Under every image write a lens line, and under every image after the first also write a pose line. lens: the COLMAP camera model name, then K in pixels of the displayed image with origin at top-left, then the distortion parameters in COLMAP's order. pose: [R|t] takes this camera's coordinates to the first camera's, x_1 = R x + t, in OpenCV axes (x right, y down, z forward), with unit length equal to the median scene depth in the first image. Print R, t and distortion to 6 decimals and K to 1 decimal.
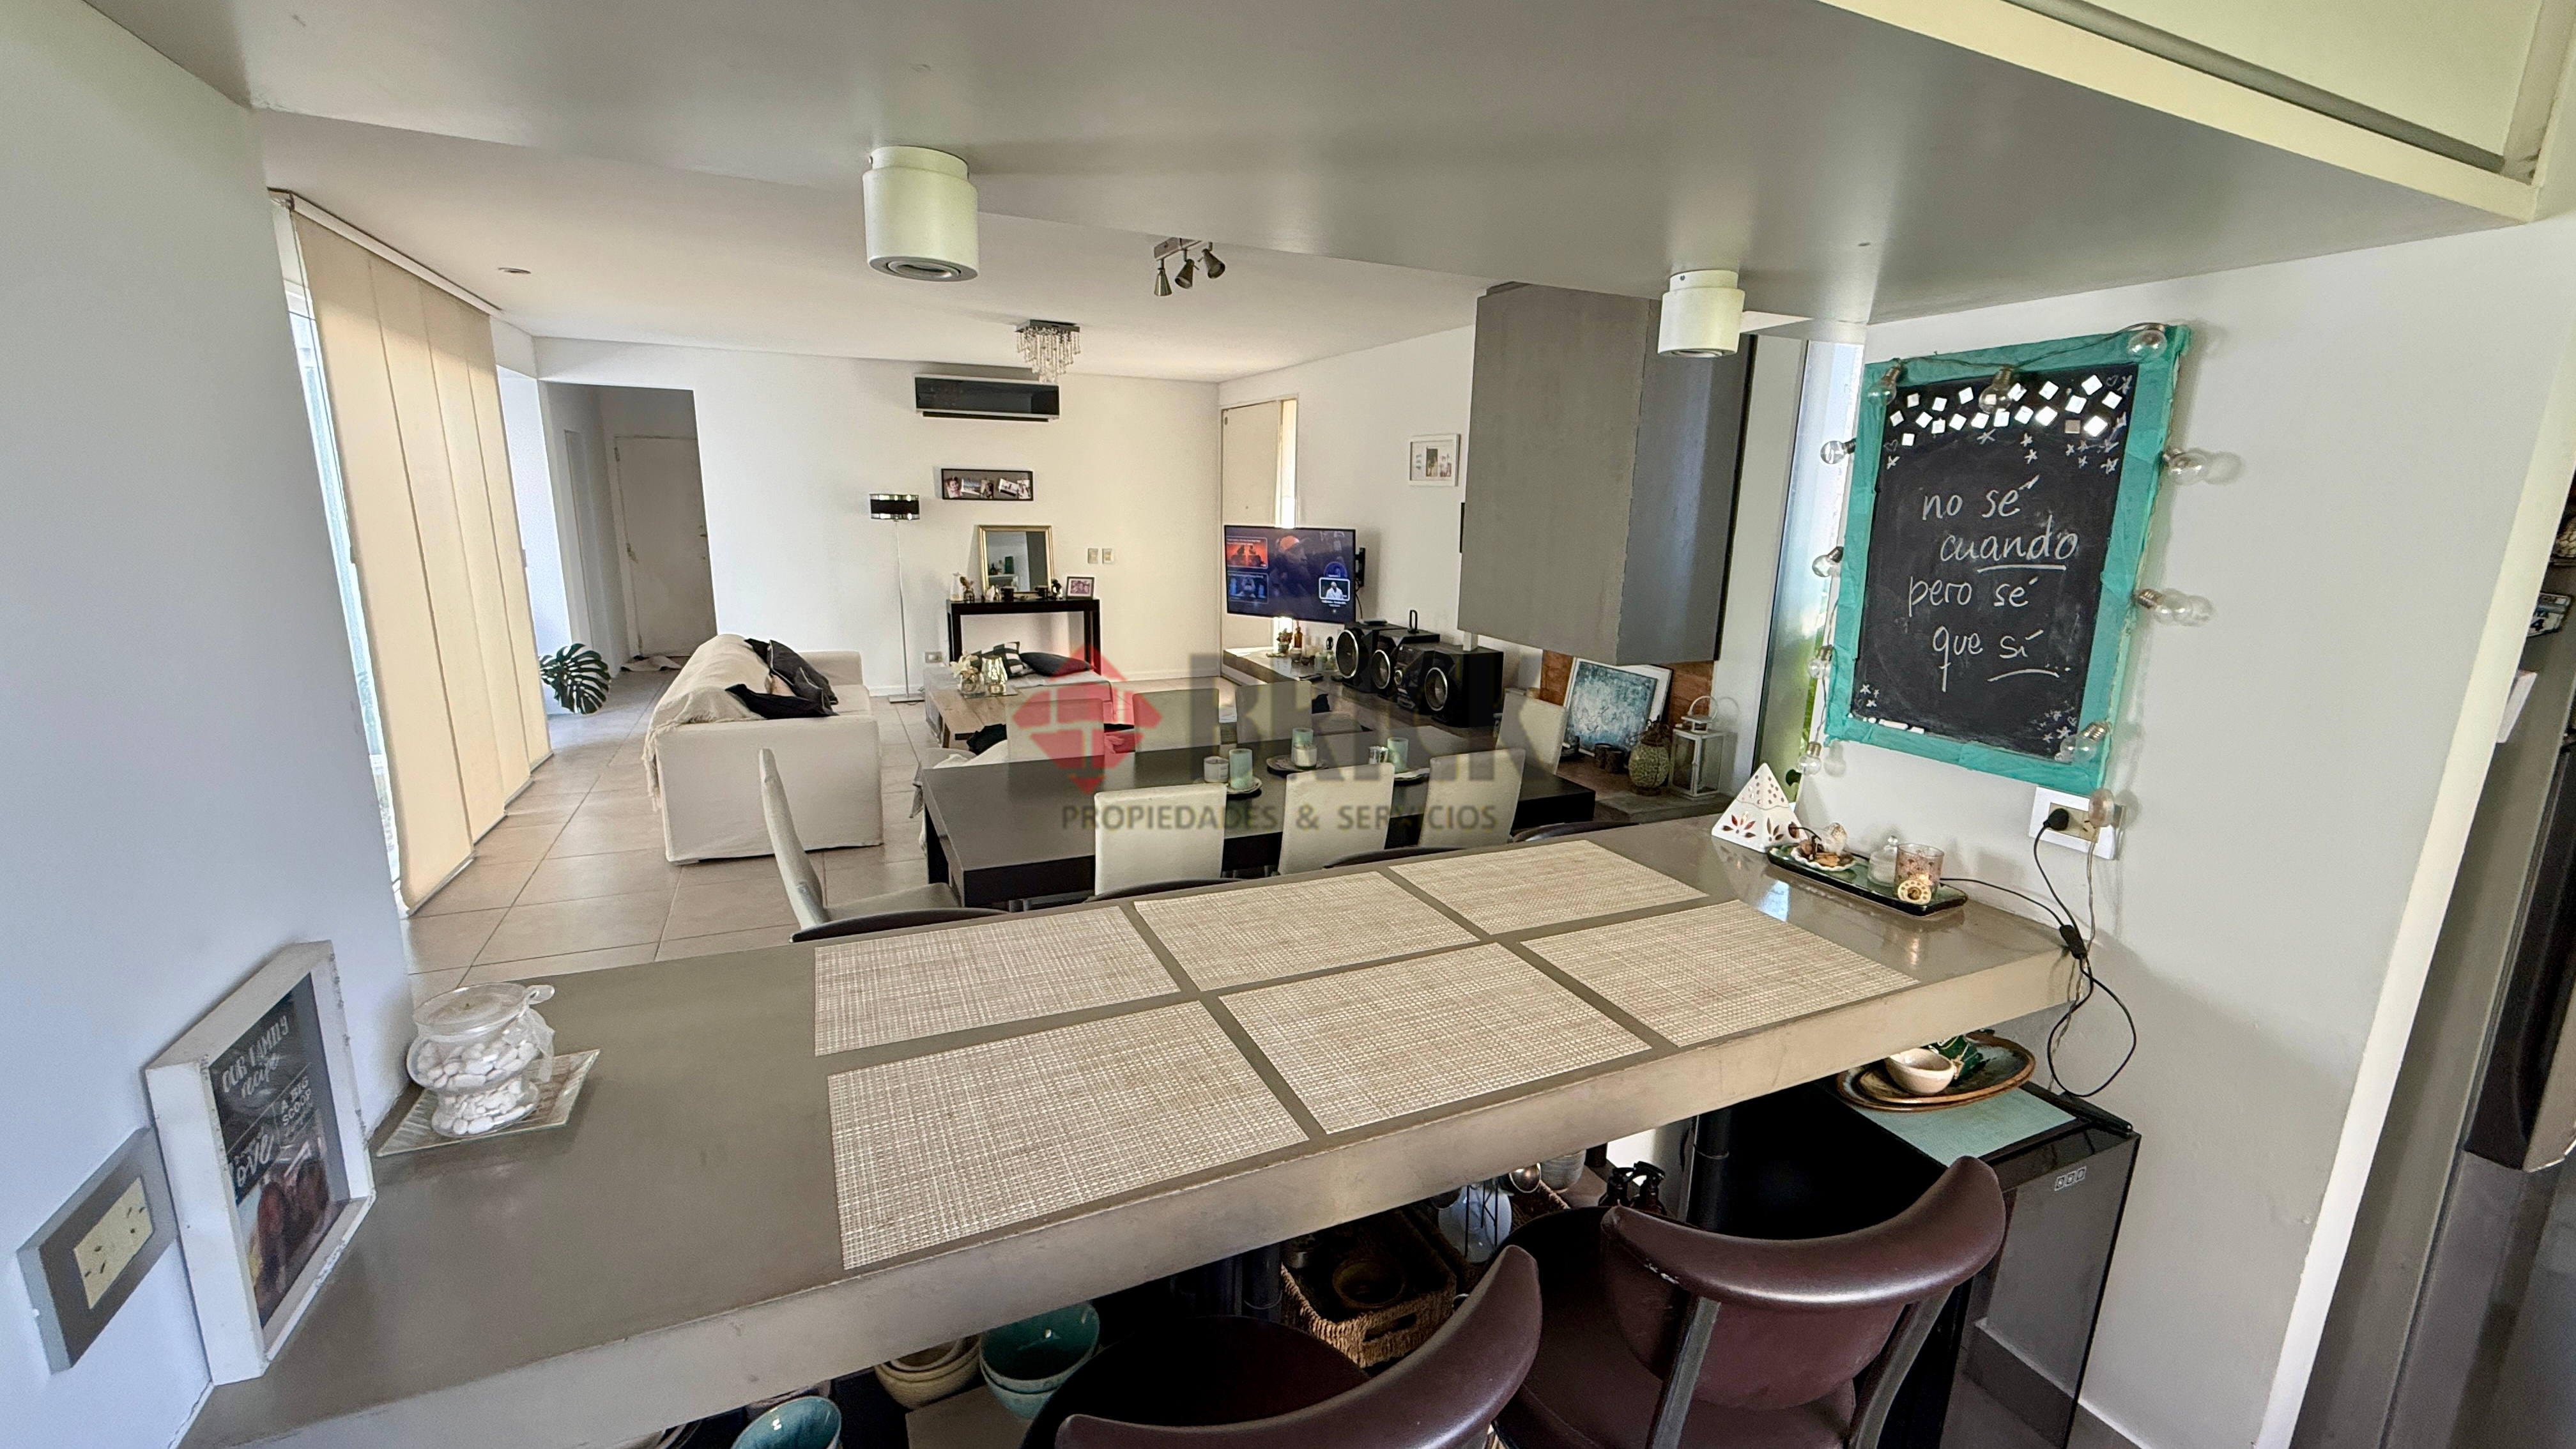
lens RADIAL K [[1028.9, 0, 1284.3], [0, 1028.9, 725.1], [0, 0, 1]] dist [0.000130, 0.000499]
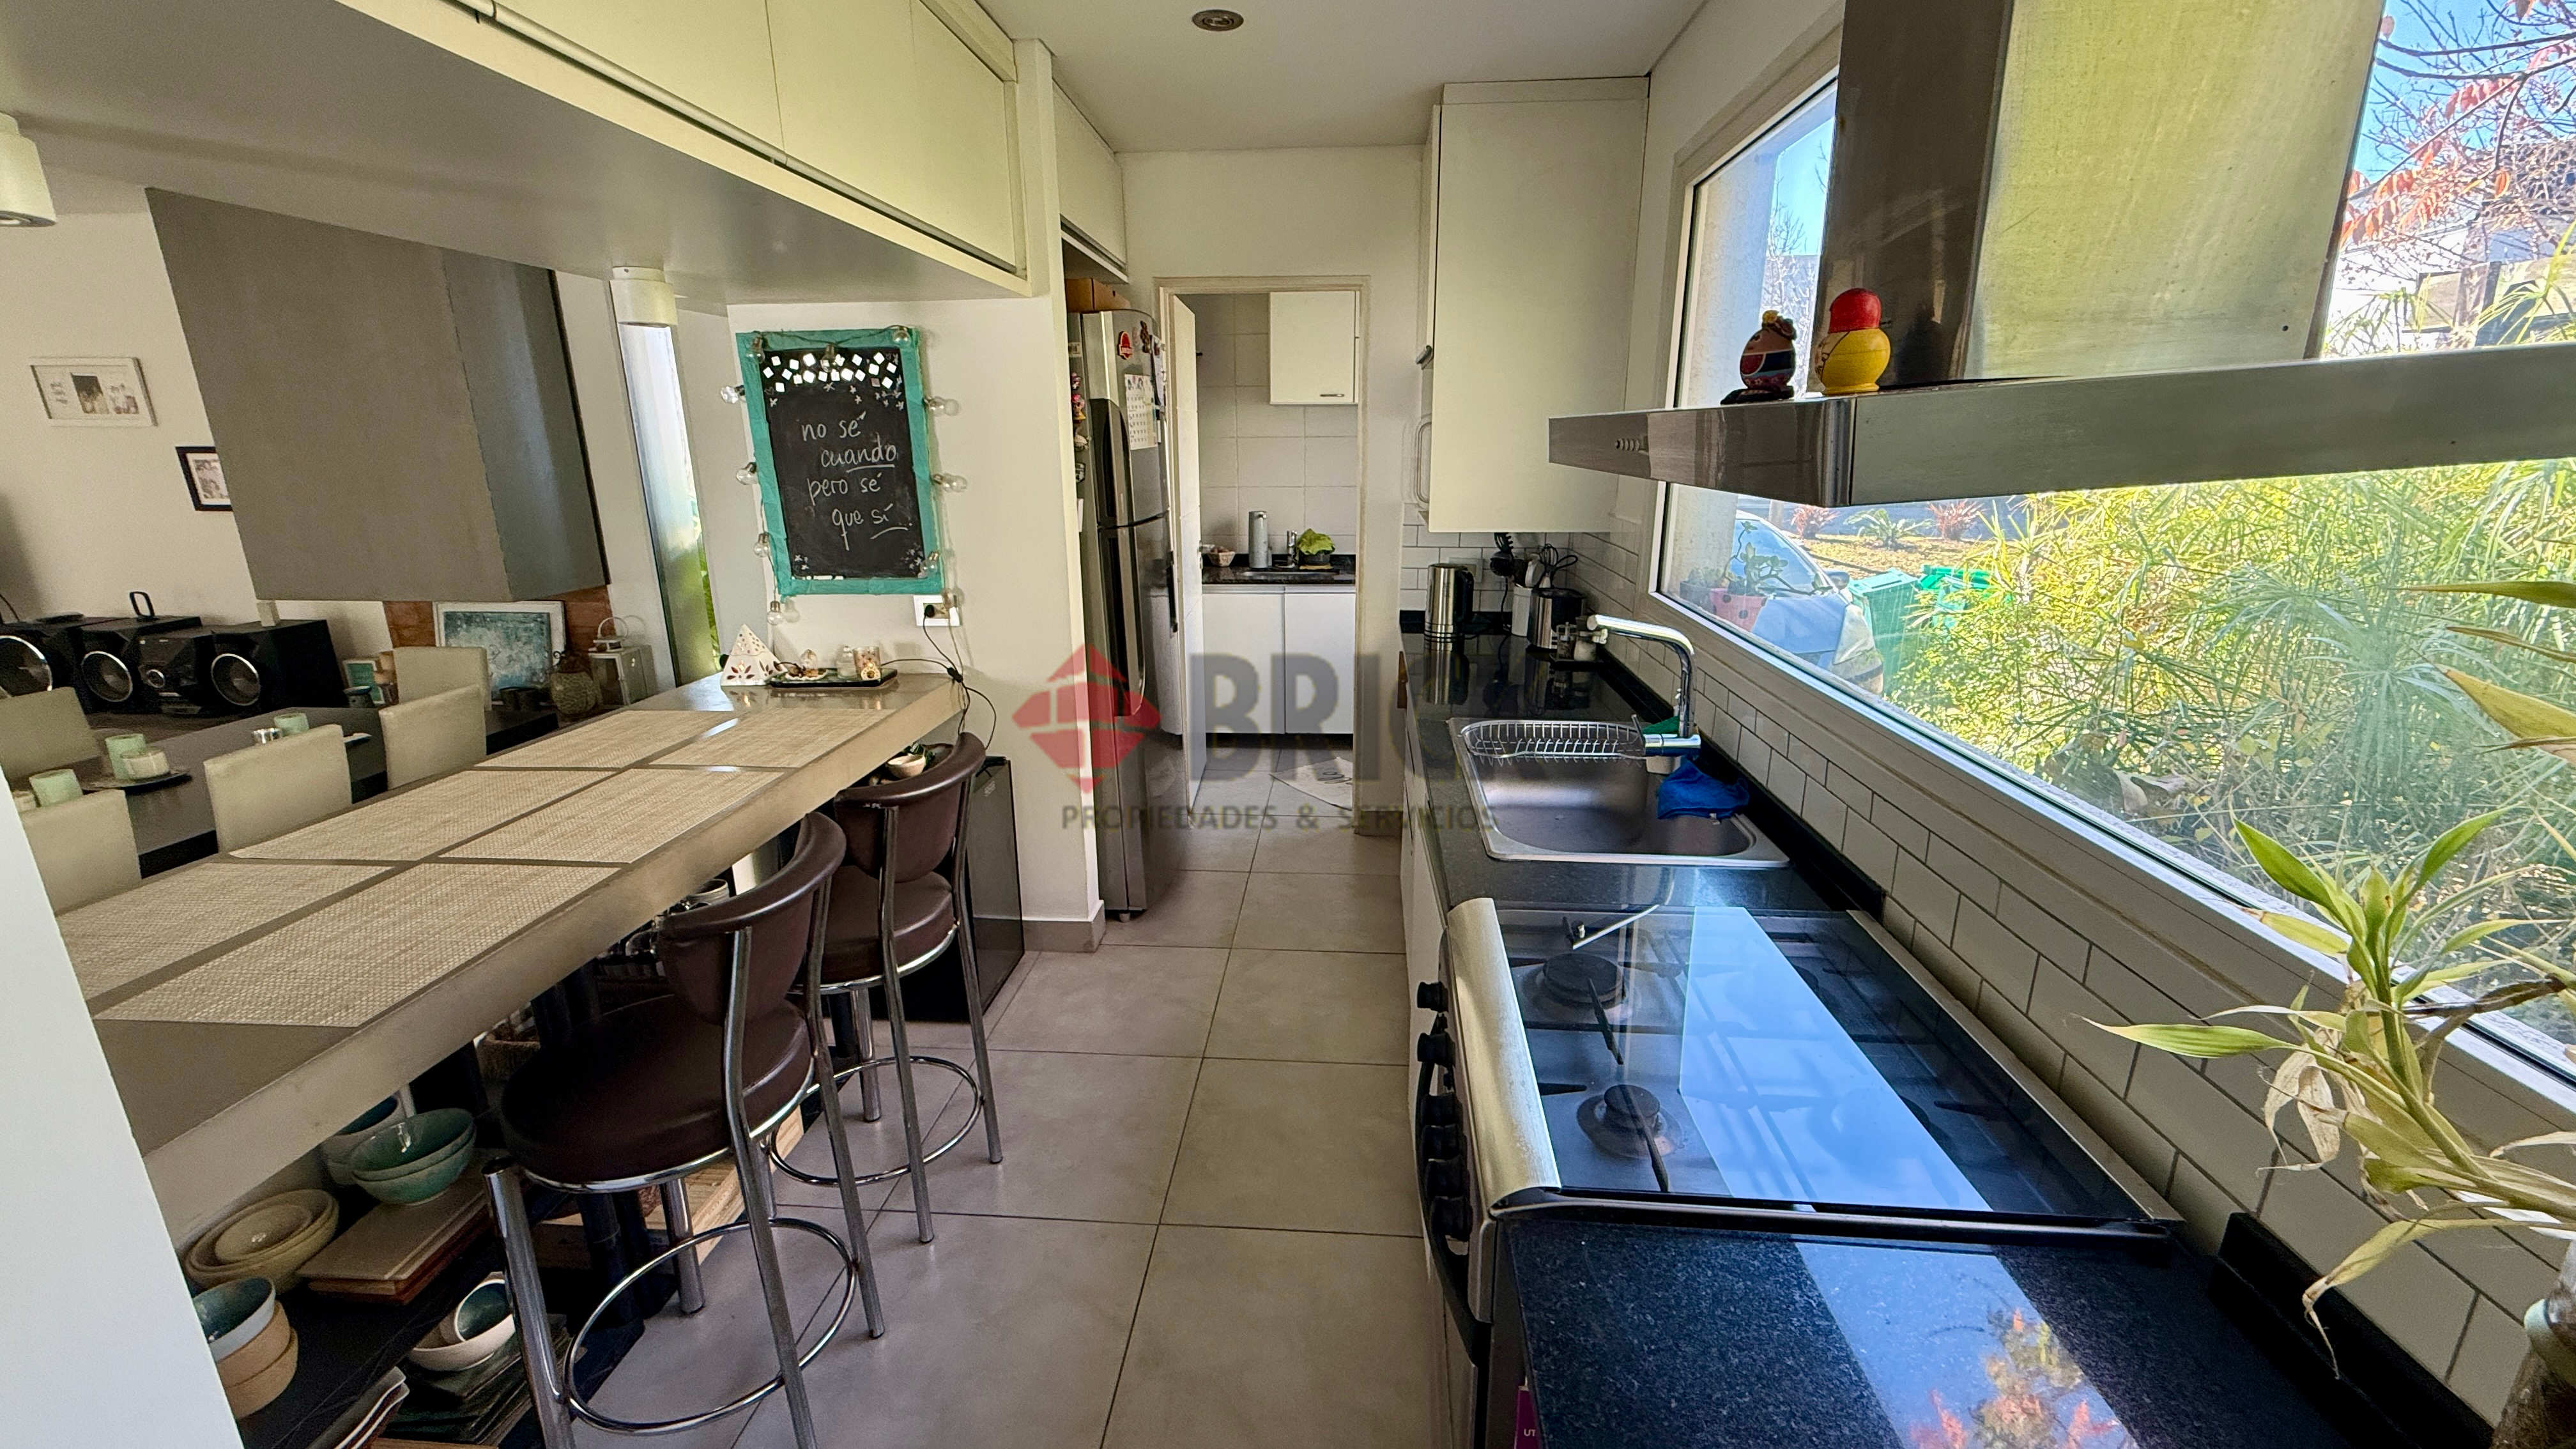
lens RADIAL K [[1028.9, 0, 1284.3], [0, 1028.9, 725.1], [0, 0, 1]] dist [0.000130, 0.000499]
pose [[0.482263, -0.258417, 0.837044, -0.433487], [0.208819, 0.961869, 0.176643, 0.087665], [-0.850774, 0.089603, 0.517836, -0.369246]]
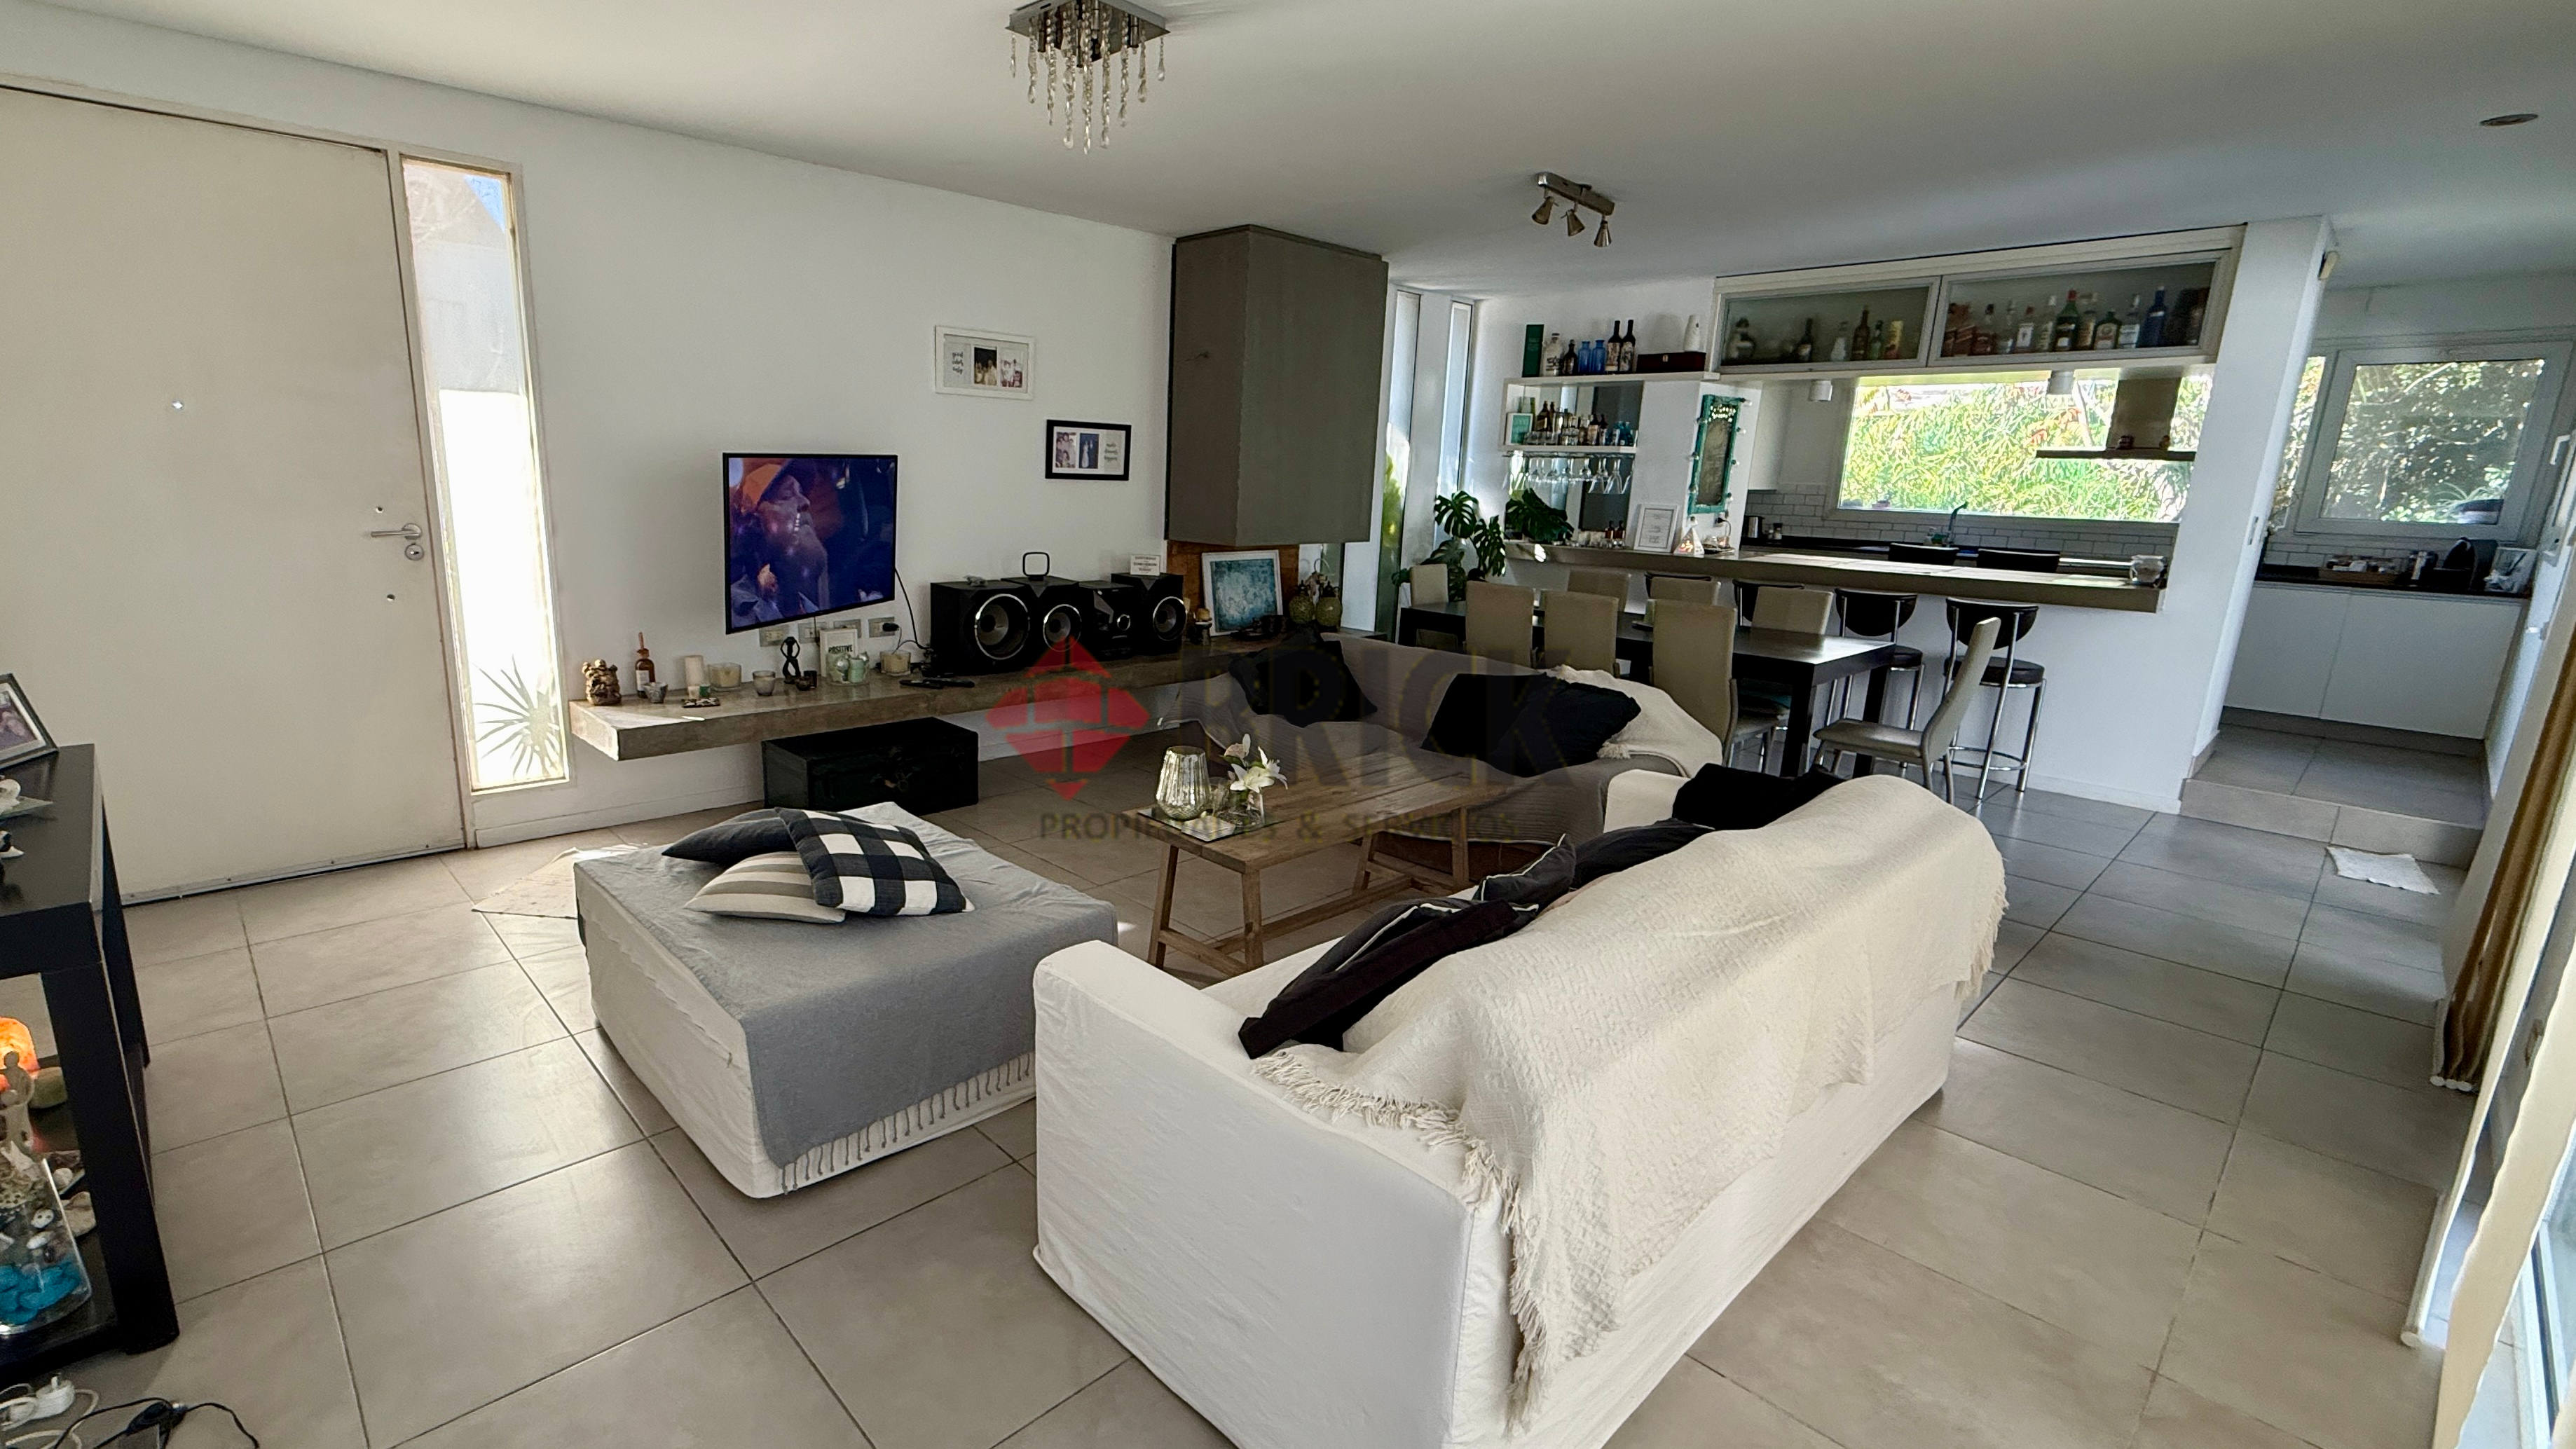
lens RADIAL K [[1118.5, 0, 1146.8], [0, 1118.5, 723.3], [0, 0, 1]] dist [-0.000185, 0.000332]
pose [[-0.286540, -0.246724, 0.925755, -2.528939], [0.181243, 0.934865, 0.305251, -0.806453], [-0.940769, 0.255254, -0.223159, 3.863016]]
